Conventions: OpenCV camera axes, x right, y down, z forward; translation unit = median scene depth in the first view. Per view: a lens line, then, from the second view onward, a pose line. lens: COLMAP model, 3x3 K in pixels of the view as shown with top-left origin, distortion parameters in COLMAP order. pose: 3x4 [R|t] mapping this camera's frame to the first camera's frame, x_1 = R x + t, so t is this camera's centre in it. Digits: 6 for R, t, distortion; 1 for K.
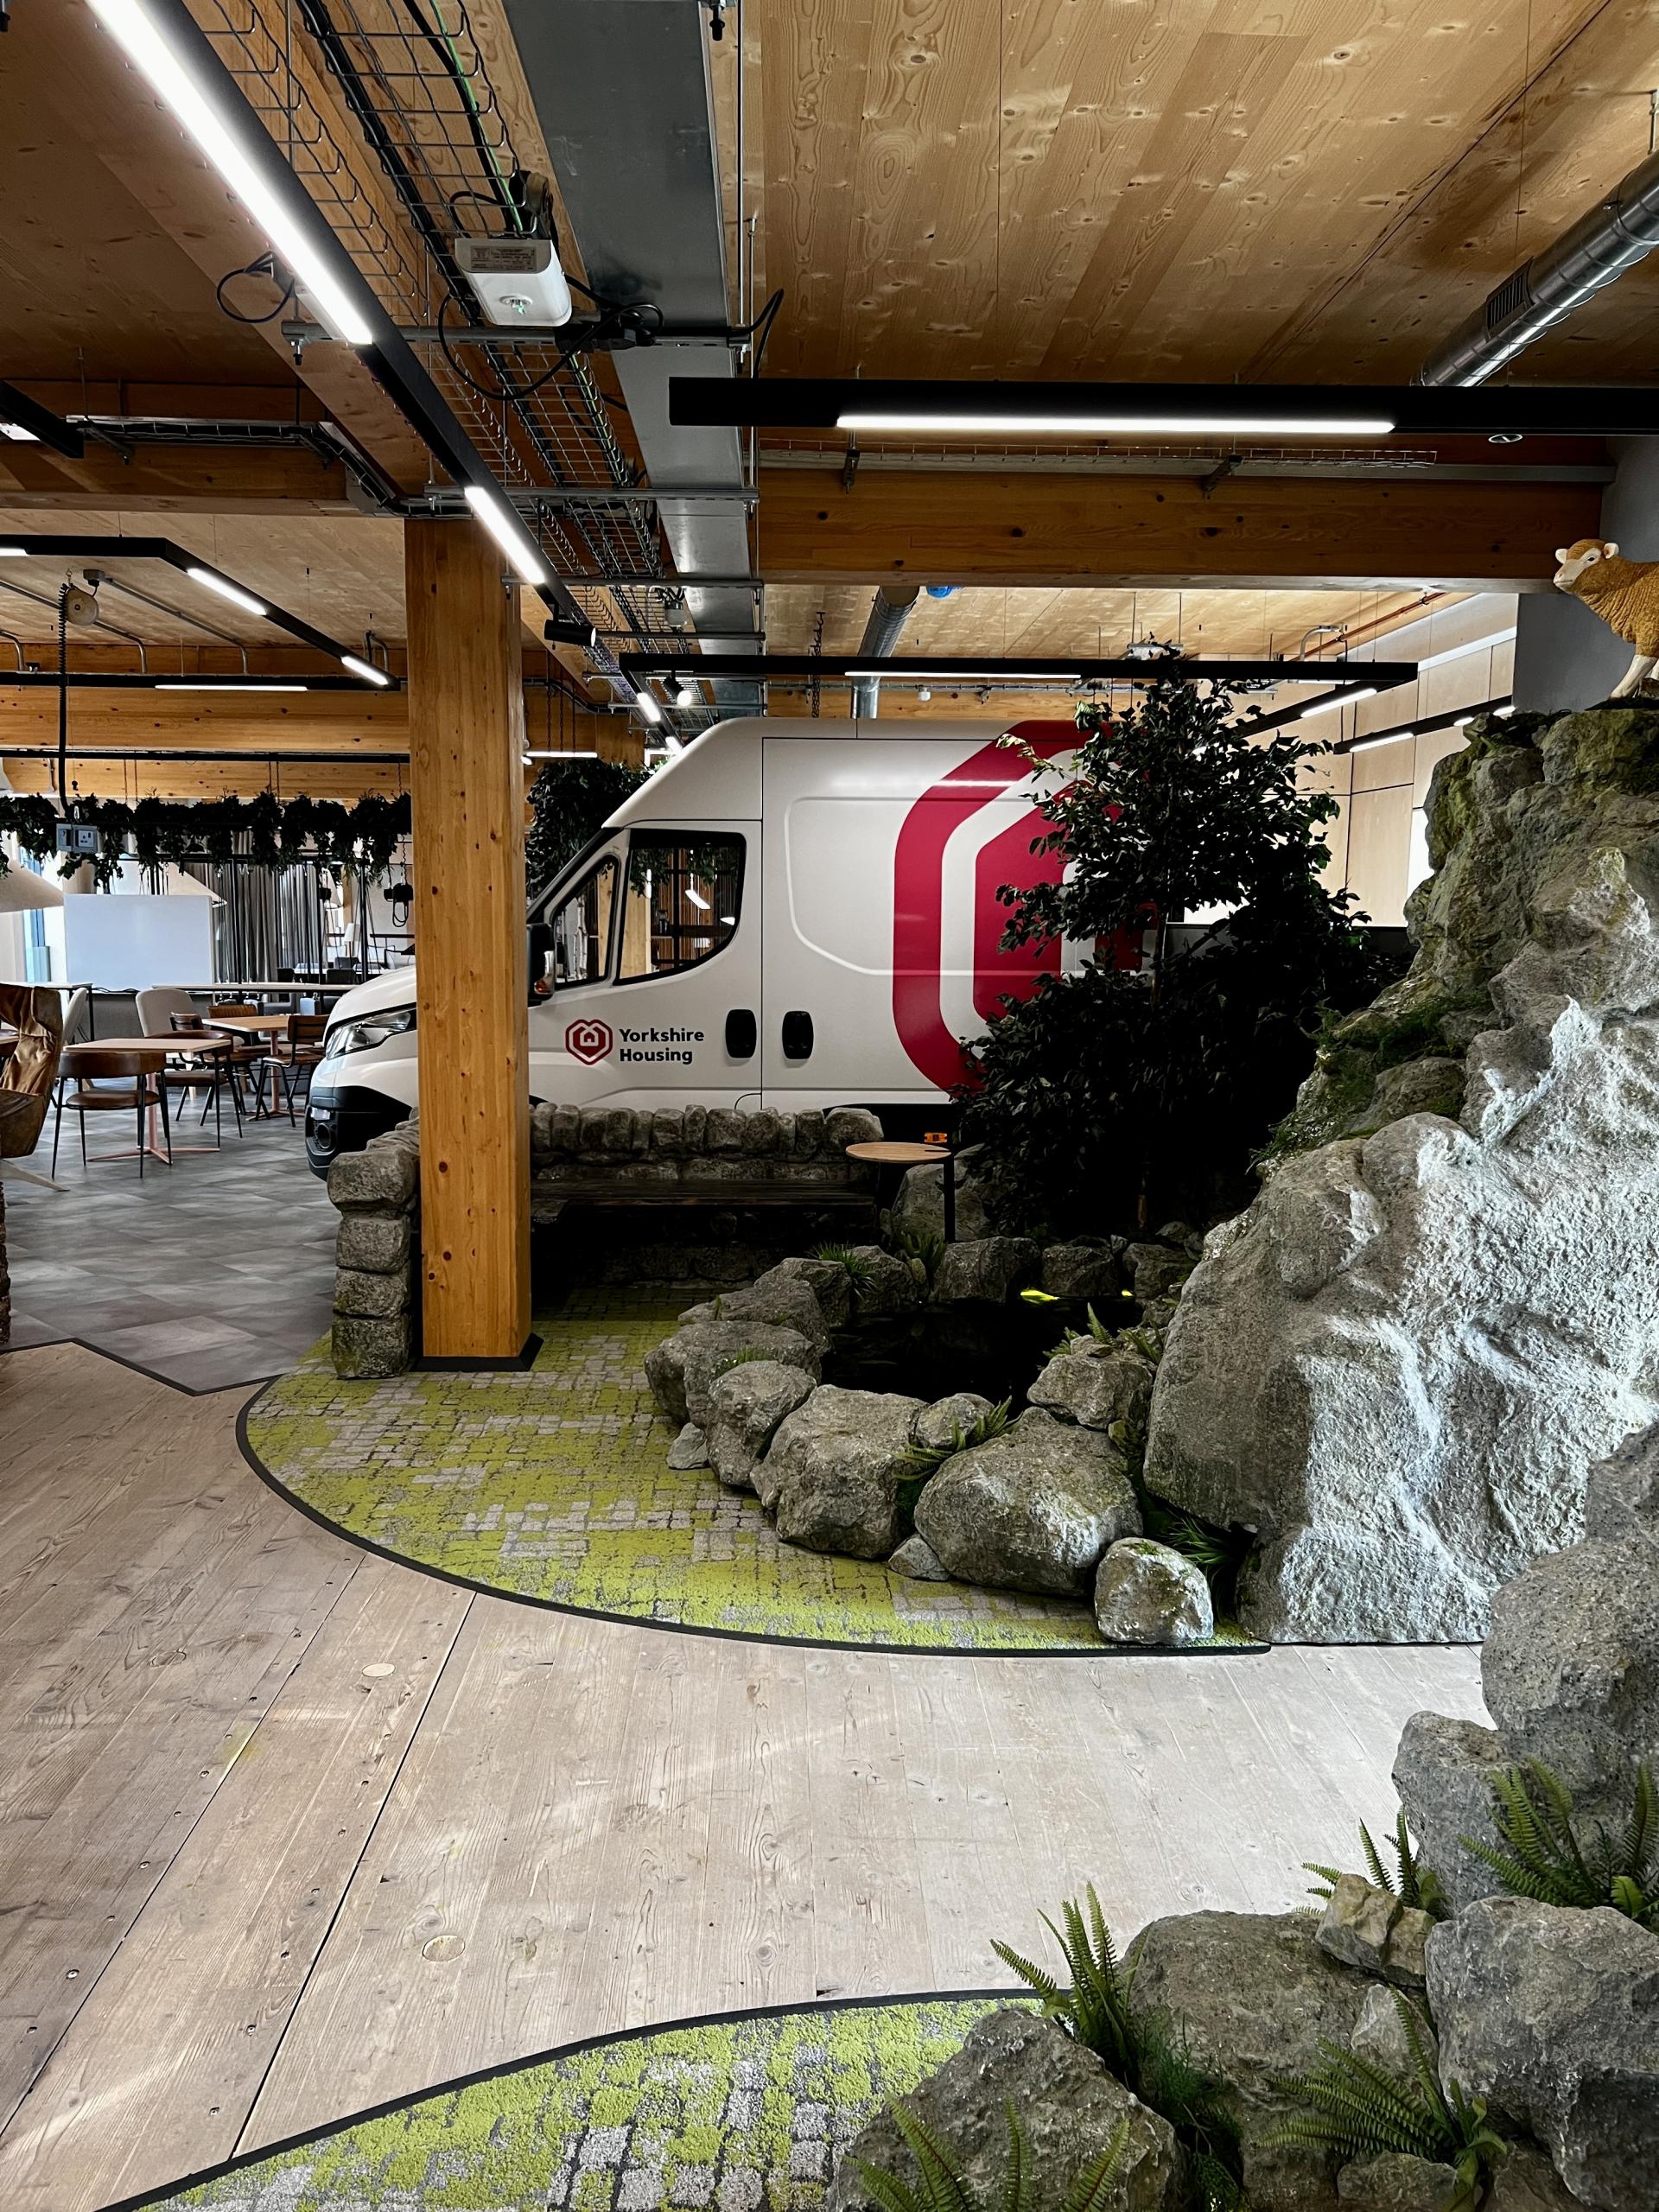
lens RADIAL K [[1647.8, 0, 829.5], [0, 1647.8, 1106.0], [0, 0, 1]] dist [0.010223, 0.002859]
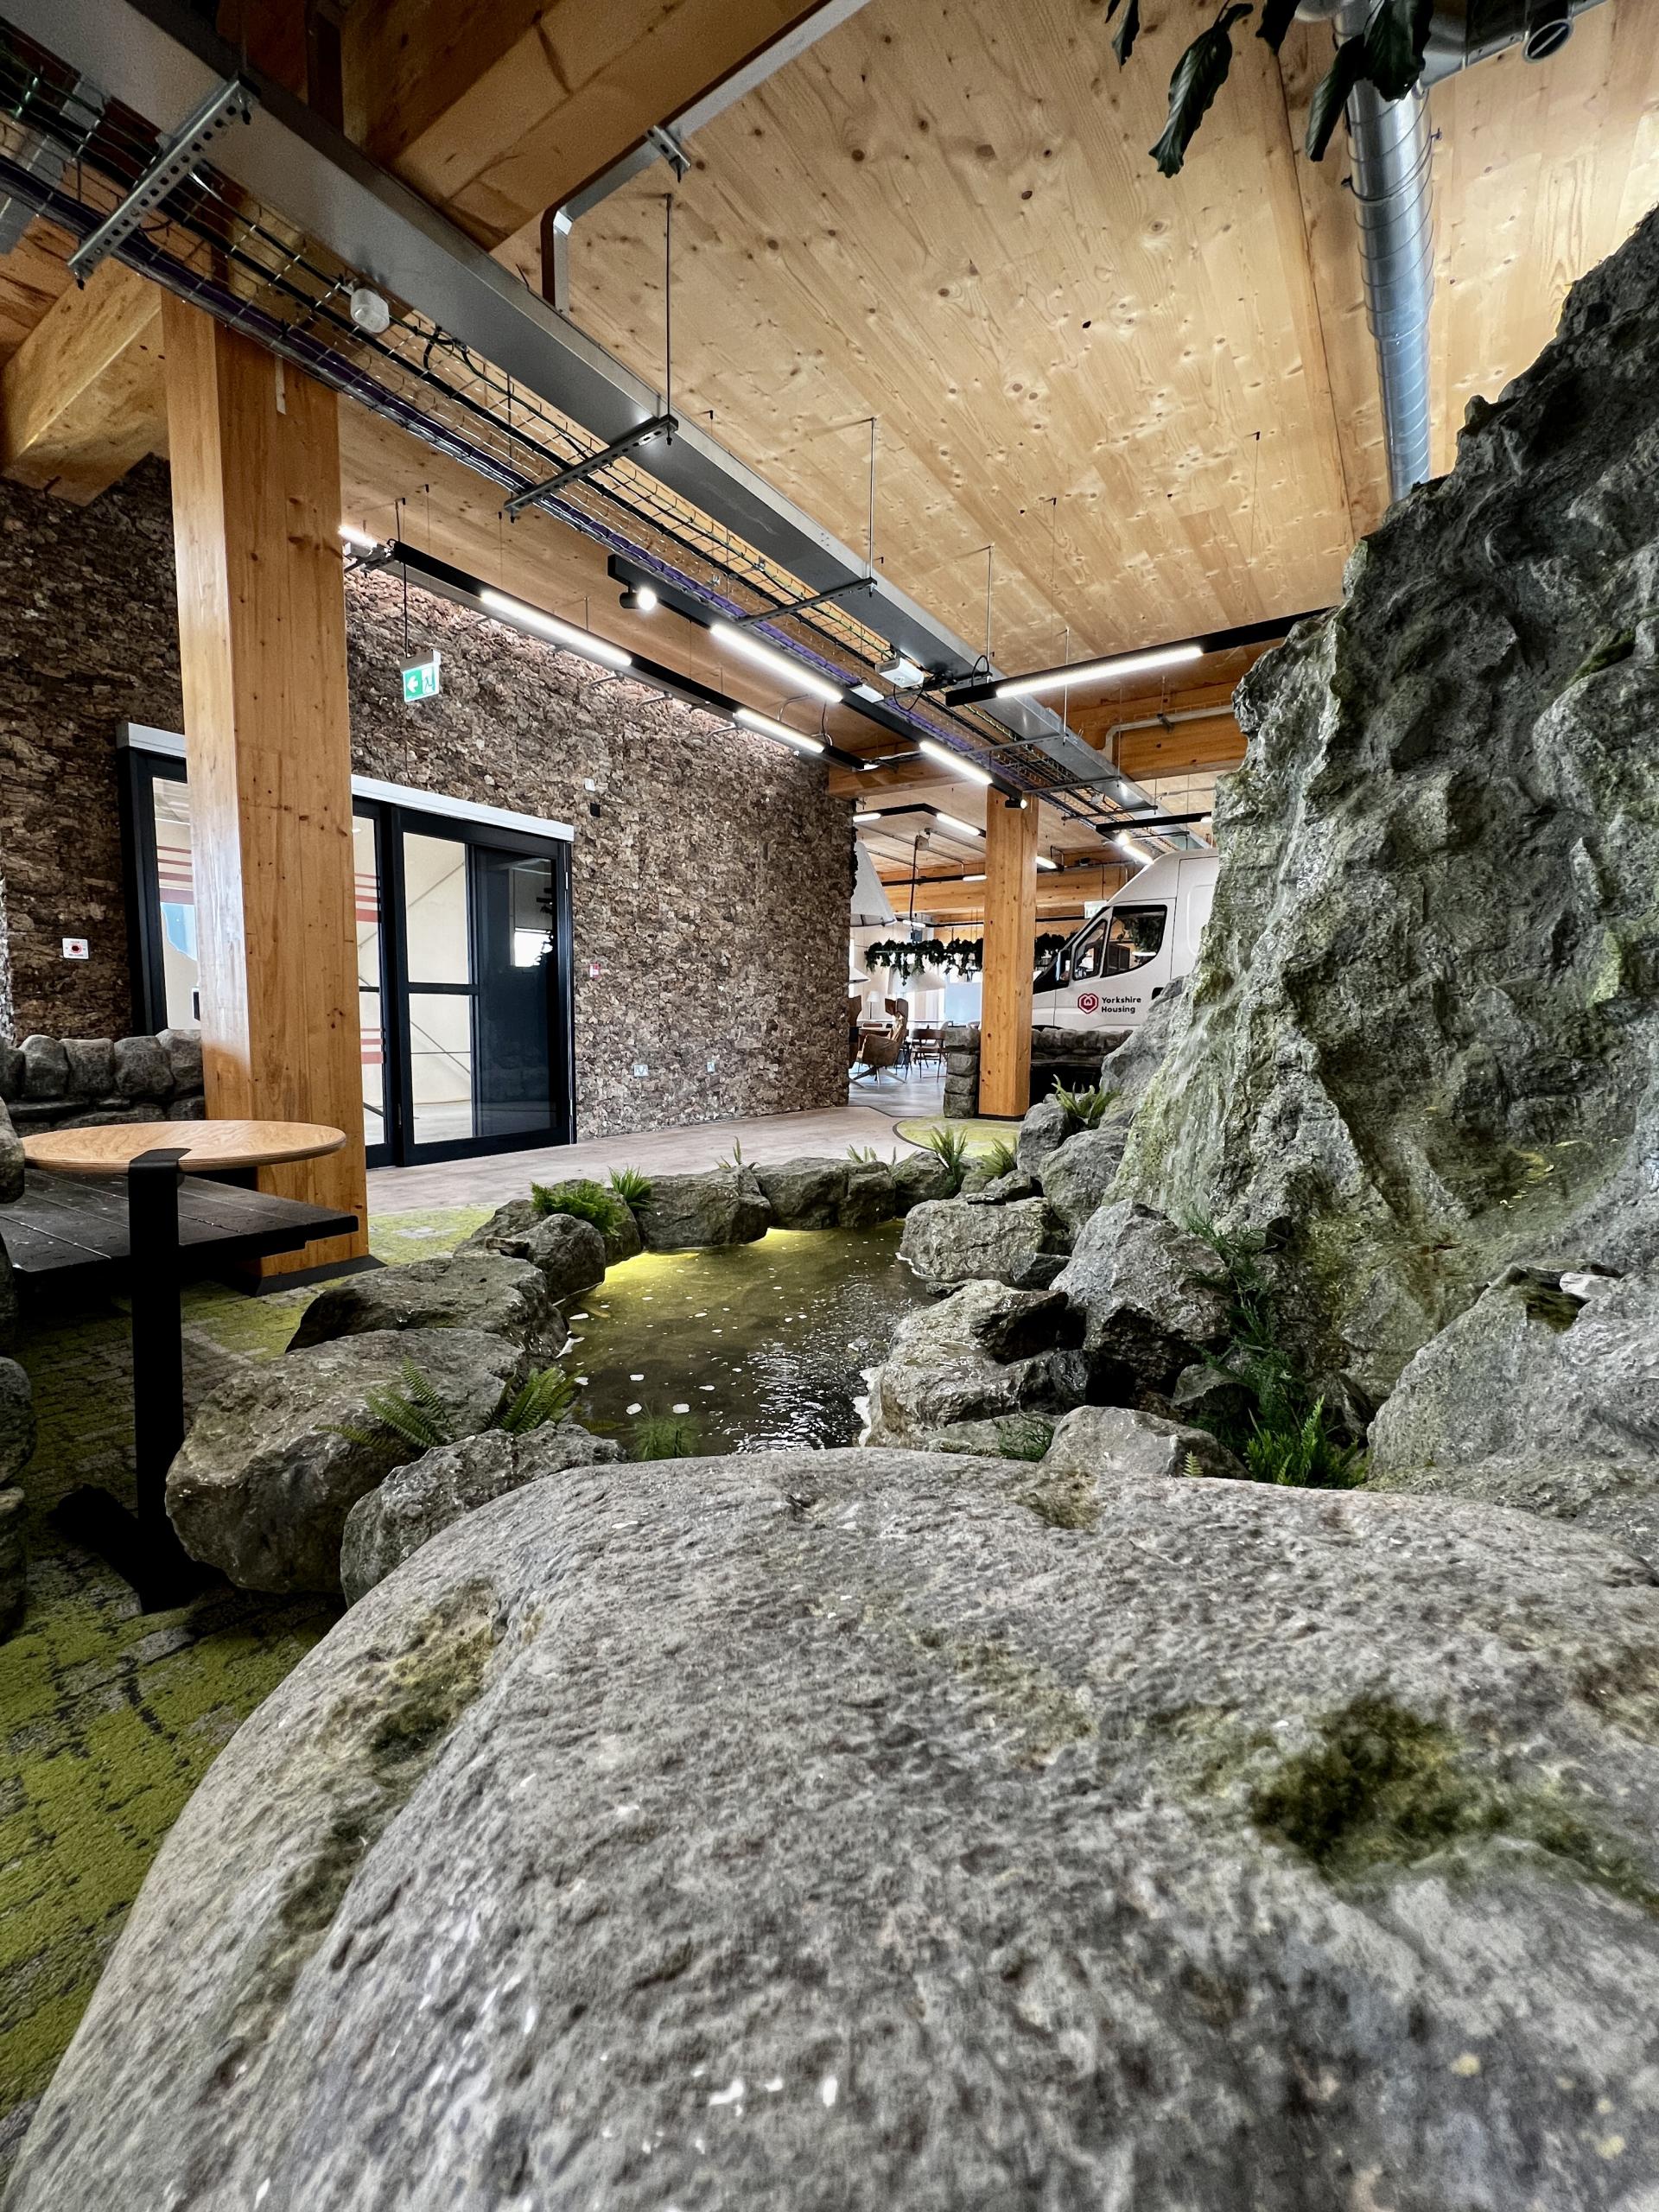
lens RADIAL K [[889.9, 0, 829.5], [0, 889.9, 1106.0], [0, 0, 1]] dist [0.000669, 0.000042]
pose [[0.806954, 0.052430, -0.588282, 0.287023], [-0.071697, 0.997382, -0.009458, 0.135719], [0.586246, 0.049810, 0.808601, -0.170264]]
